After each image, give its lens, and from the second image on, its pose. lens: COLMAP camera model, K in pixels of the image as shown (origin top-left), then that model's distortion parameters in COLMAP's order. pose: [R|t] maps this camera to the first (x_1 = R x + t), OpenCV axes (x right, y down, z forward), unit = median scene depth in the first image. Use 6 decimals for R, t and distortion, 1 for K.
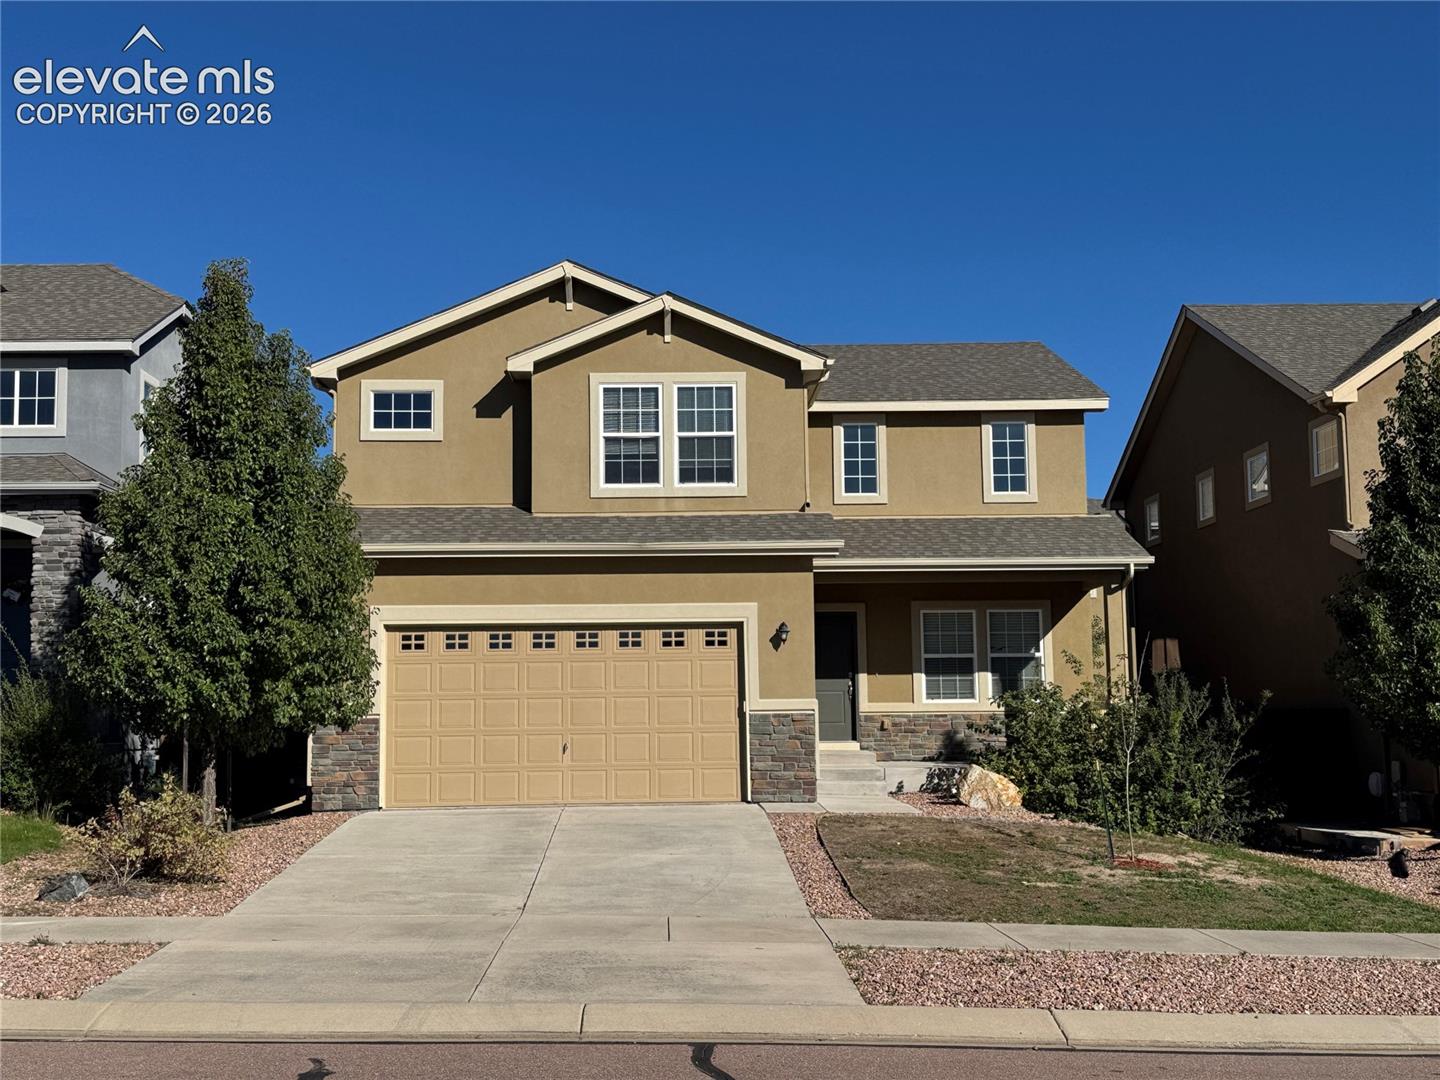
lens RADIAL K [[1664.9, 0, 720.0], [0, 1664.9, 540.0], [0, 0, 1]] dist [0.001662, 0.000001]
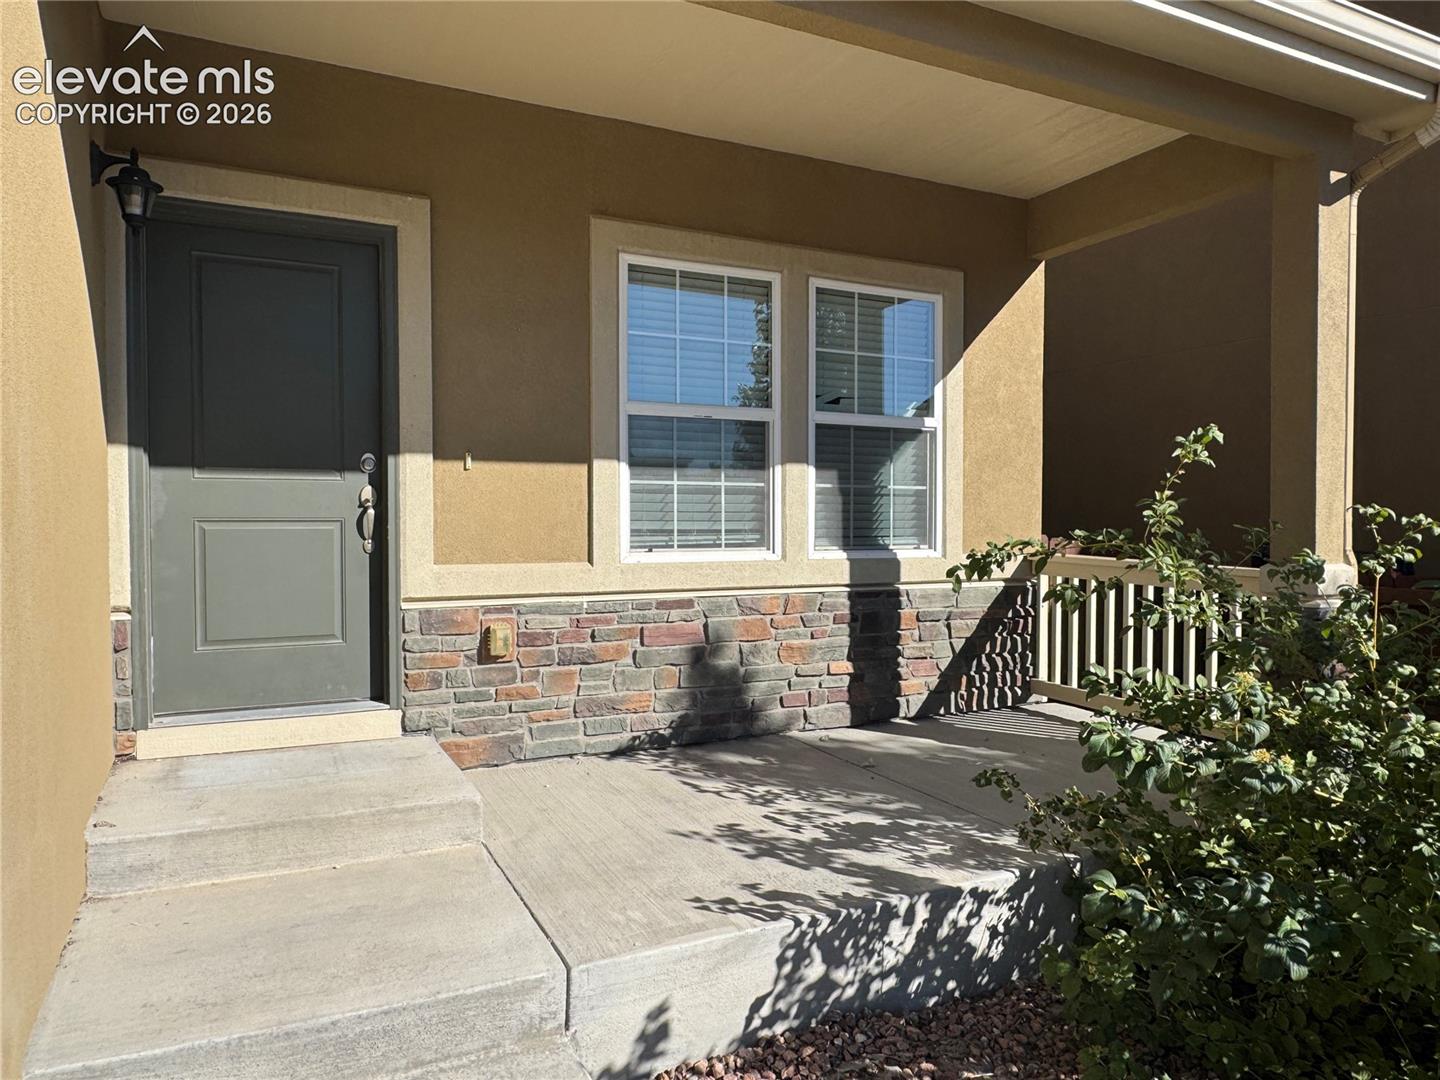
lens RADIAL K [[935.1, 0, 720.0], [0, 935.1, 540.0], [0, 0, 1]] dist [-0.100209, -0.000473]
pose [[0.907076, 0.002841, 0.420958, 0.067439], [-0.047111, 0.994381, 0.094803, 0.077086], [-0.418323, -0.105825, 0.902112, 0.841196]]
